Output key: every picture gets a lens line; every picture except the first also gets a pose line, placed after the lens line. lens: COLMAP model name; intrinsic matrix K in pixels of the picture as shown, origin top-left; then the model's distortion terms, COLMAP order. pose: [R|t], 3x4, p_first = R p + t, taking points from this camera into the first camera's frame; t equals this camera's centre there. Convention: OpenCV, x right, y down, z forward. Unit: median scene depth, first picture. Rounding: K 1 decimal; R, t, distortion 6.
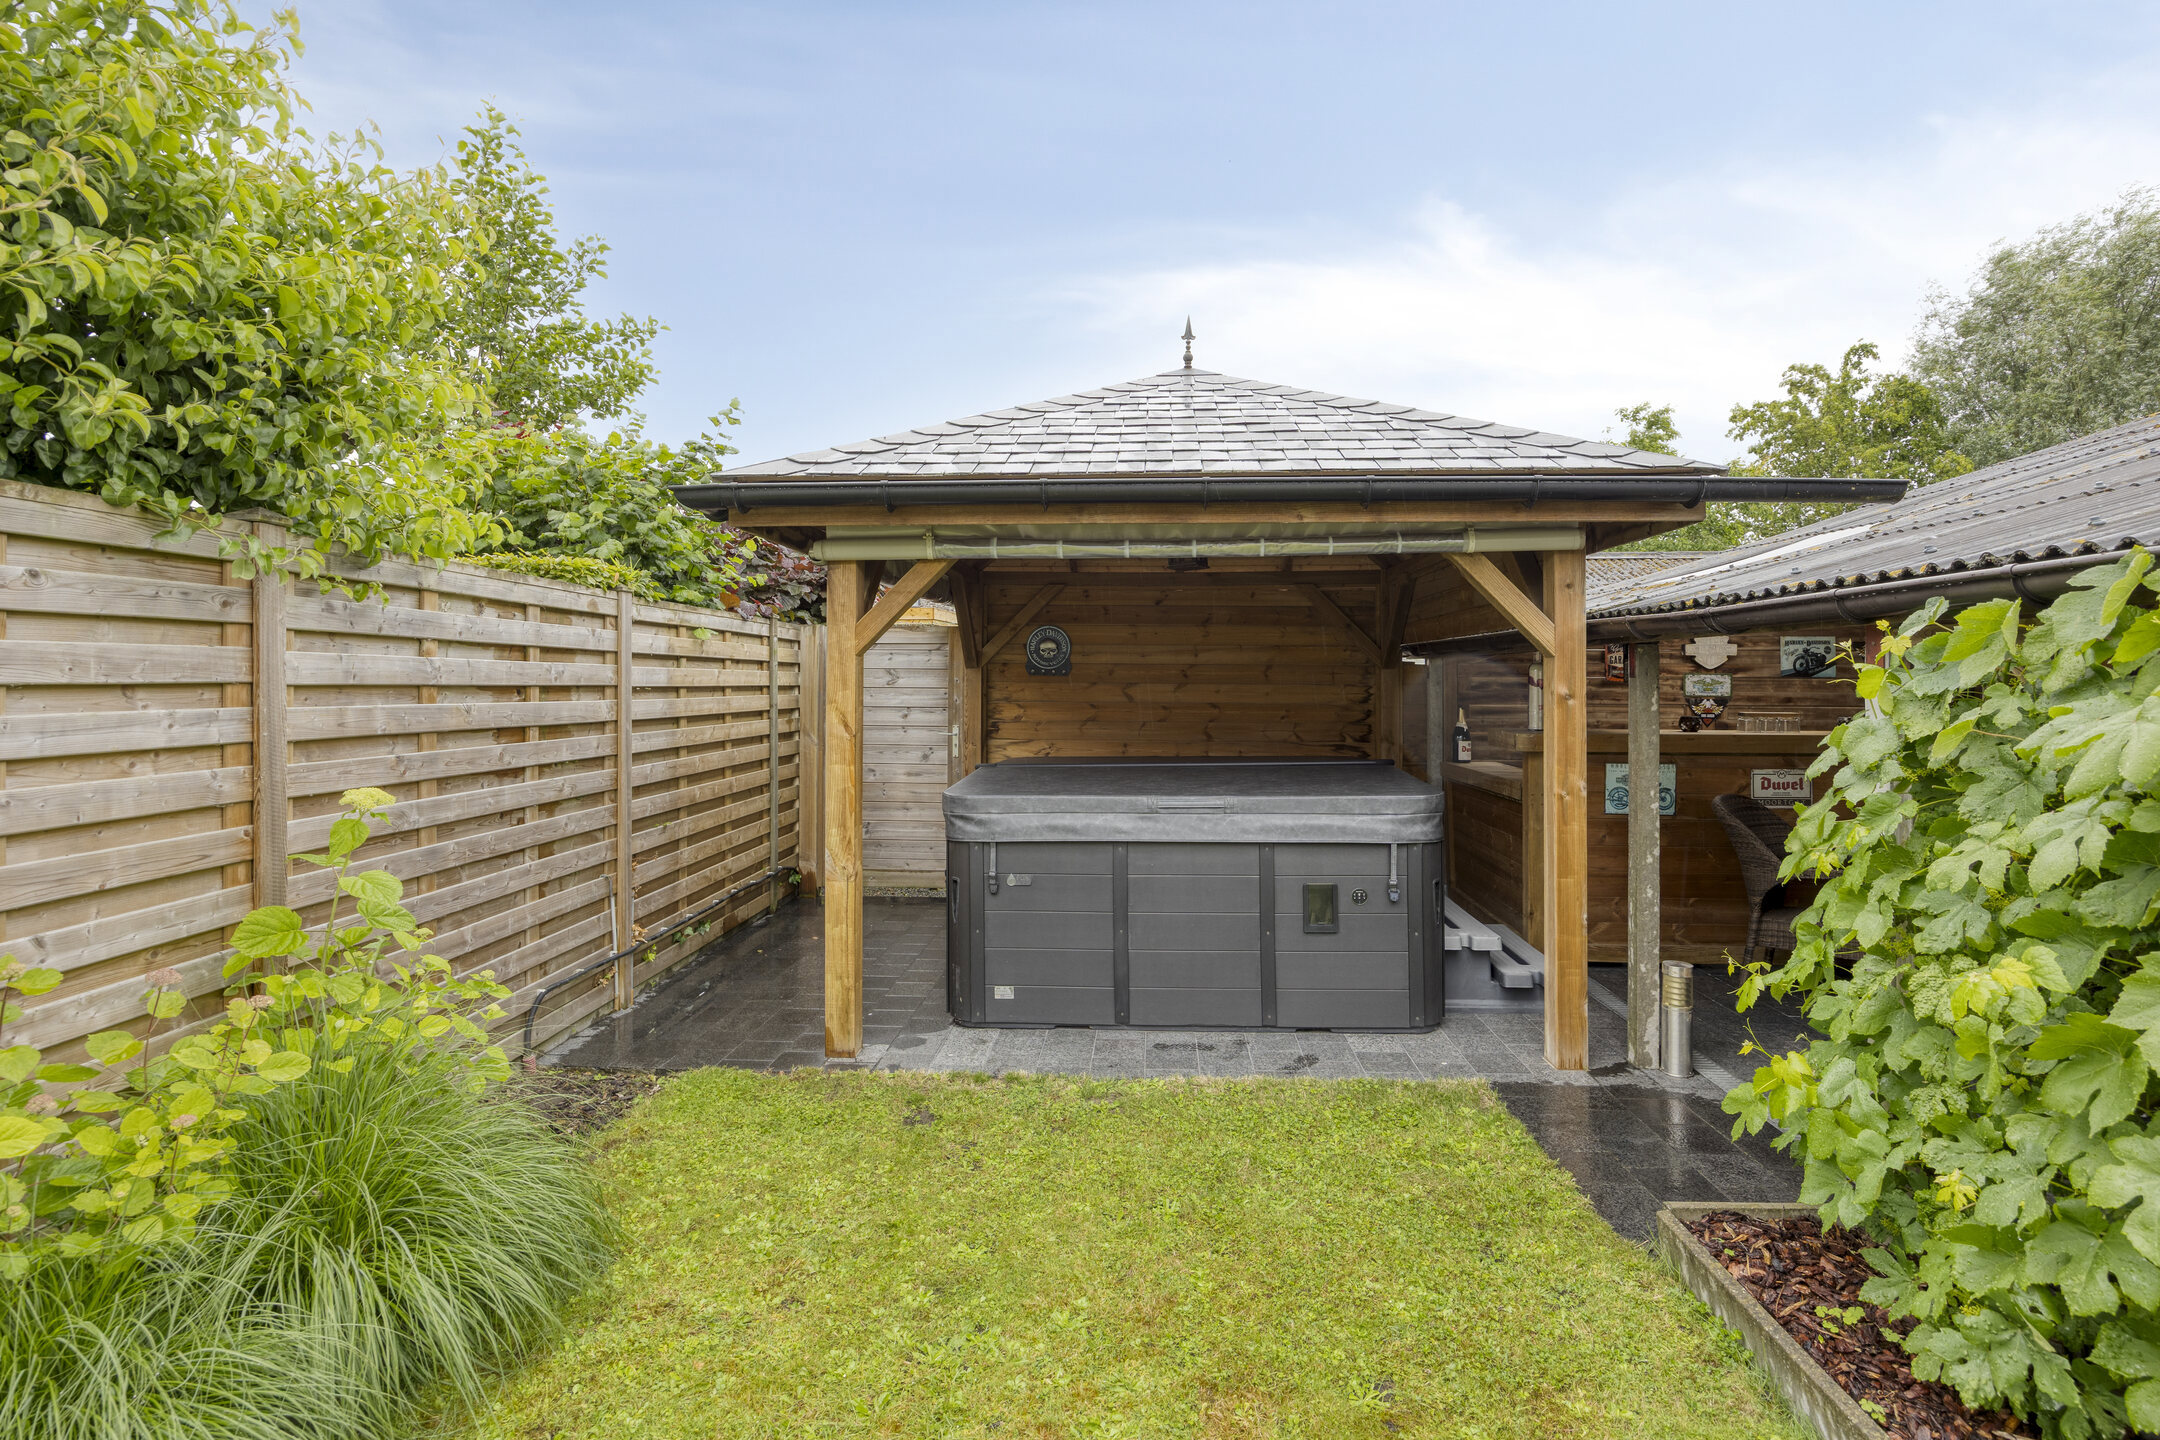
lens RADIAL K [[1014.1, 0, 1084.7], [0, 1014.1, 684.0], [0, 0, 1]] dist [-0.000272, -0.000026]
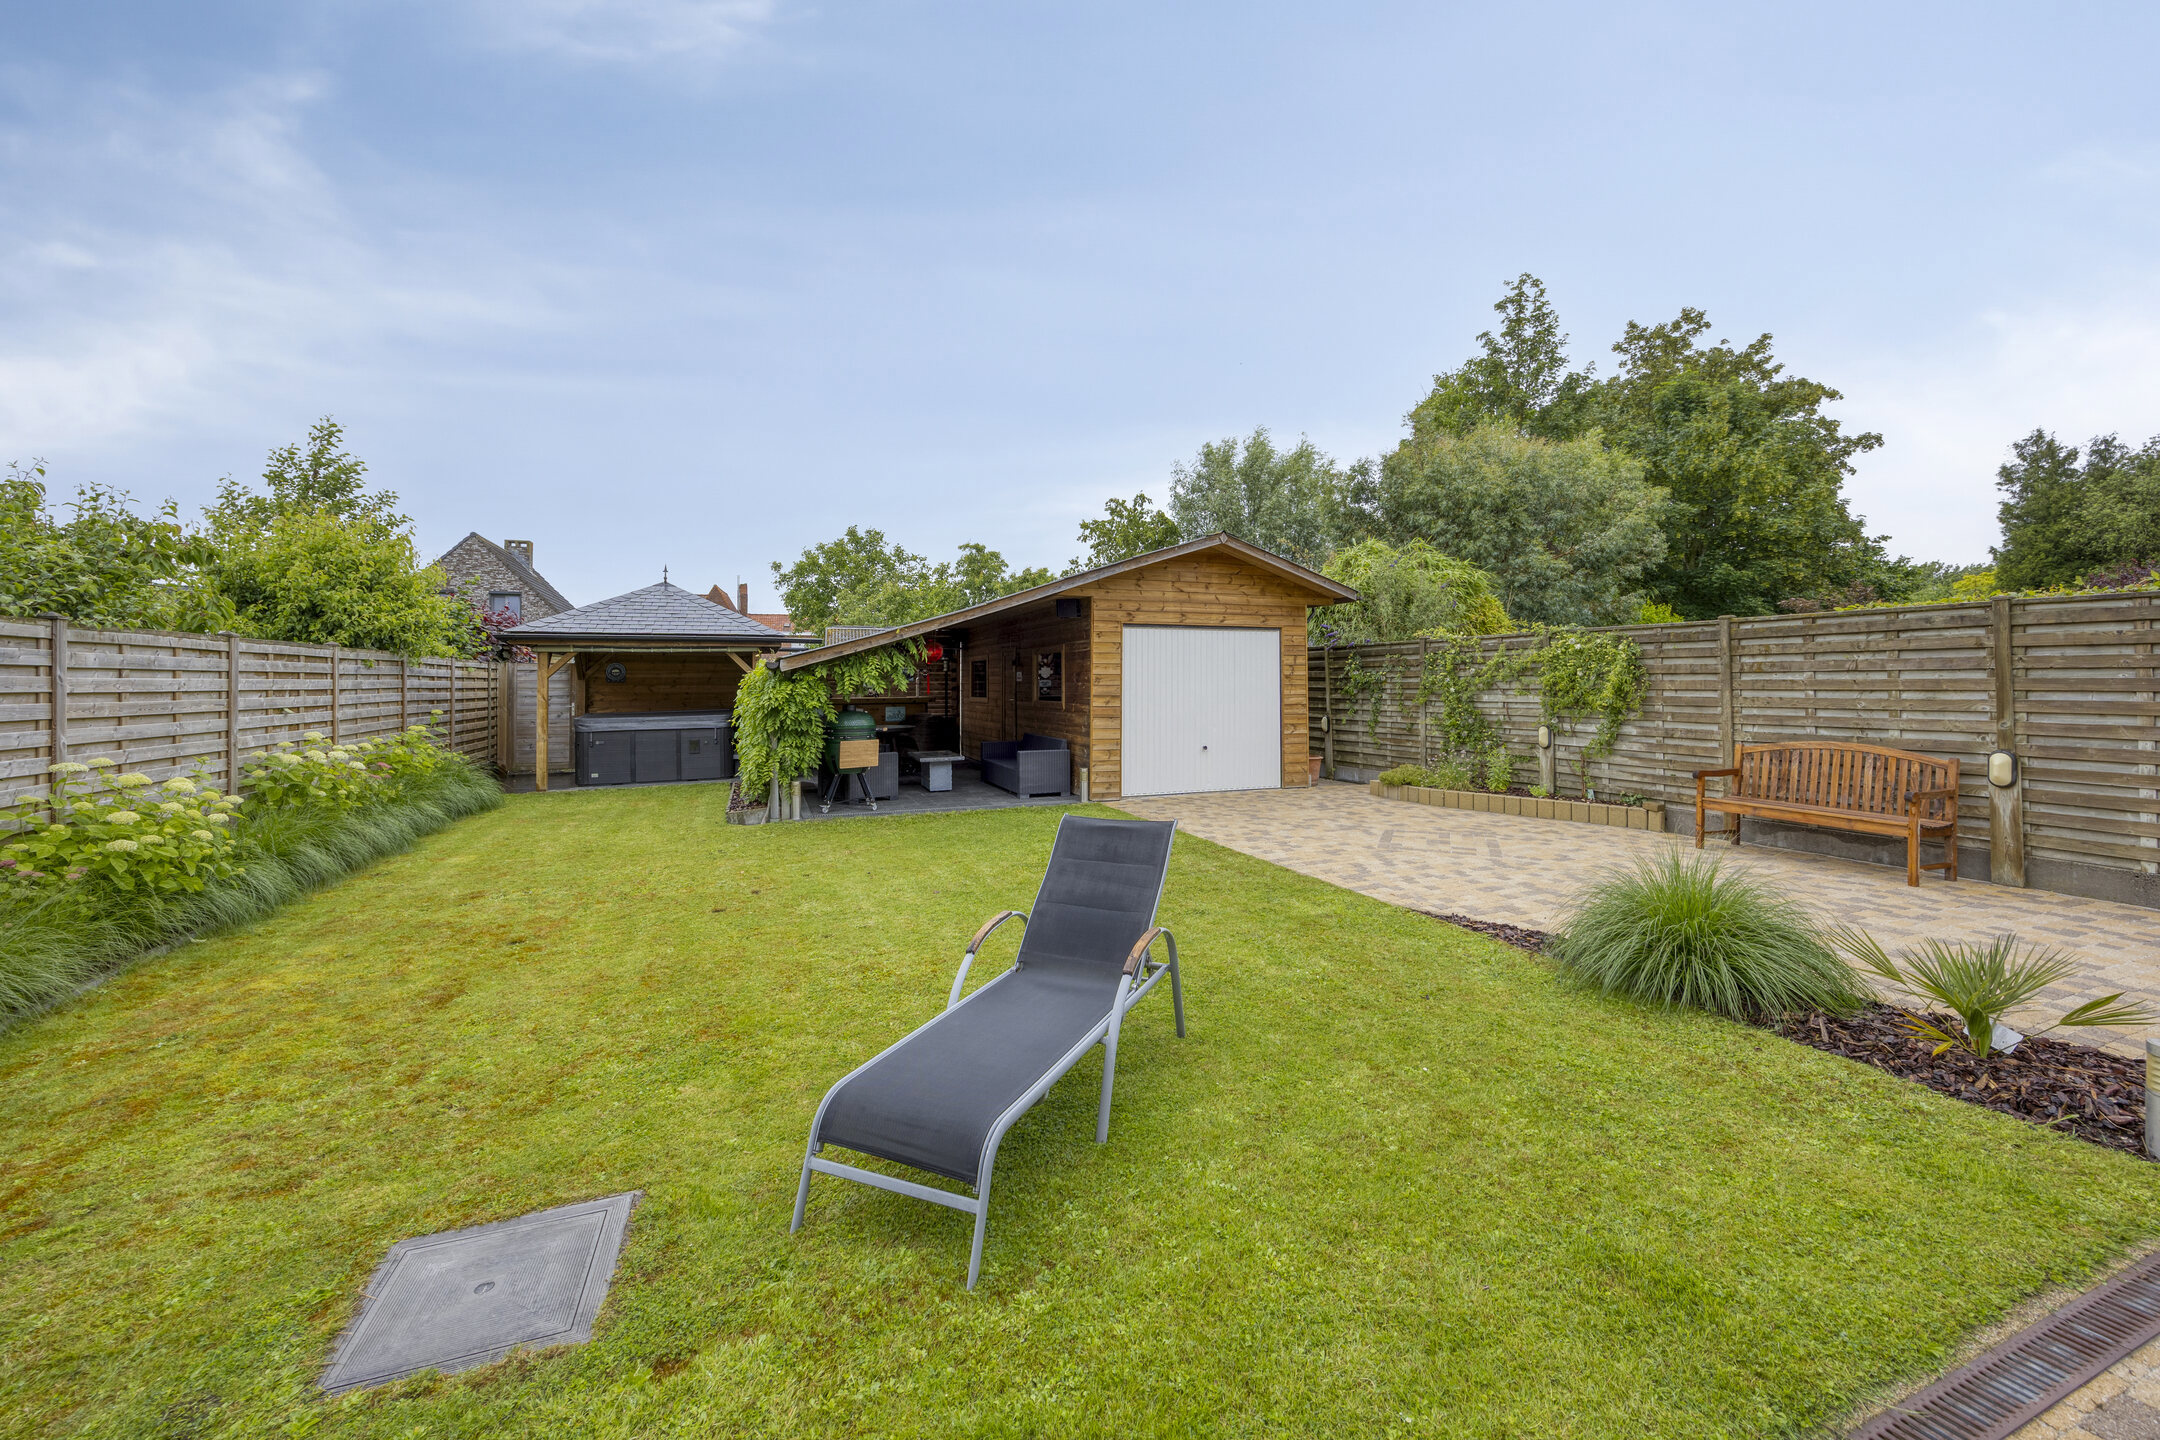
lens RADIAL K [[845.9, 0, 1081.3], [0, 845.9, 663.6], [0, 0, 1]] dist [0.001856, 0.000019]
pose [[0.904423, 0.000006, 0.426636, 0.122370], [0.009453, 0.999754, -0.020053, -0.002441], [-0.426531, 0.022170, 0.904201, -1.510305]]
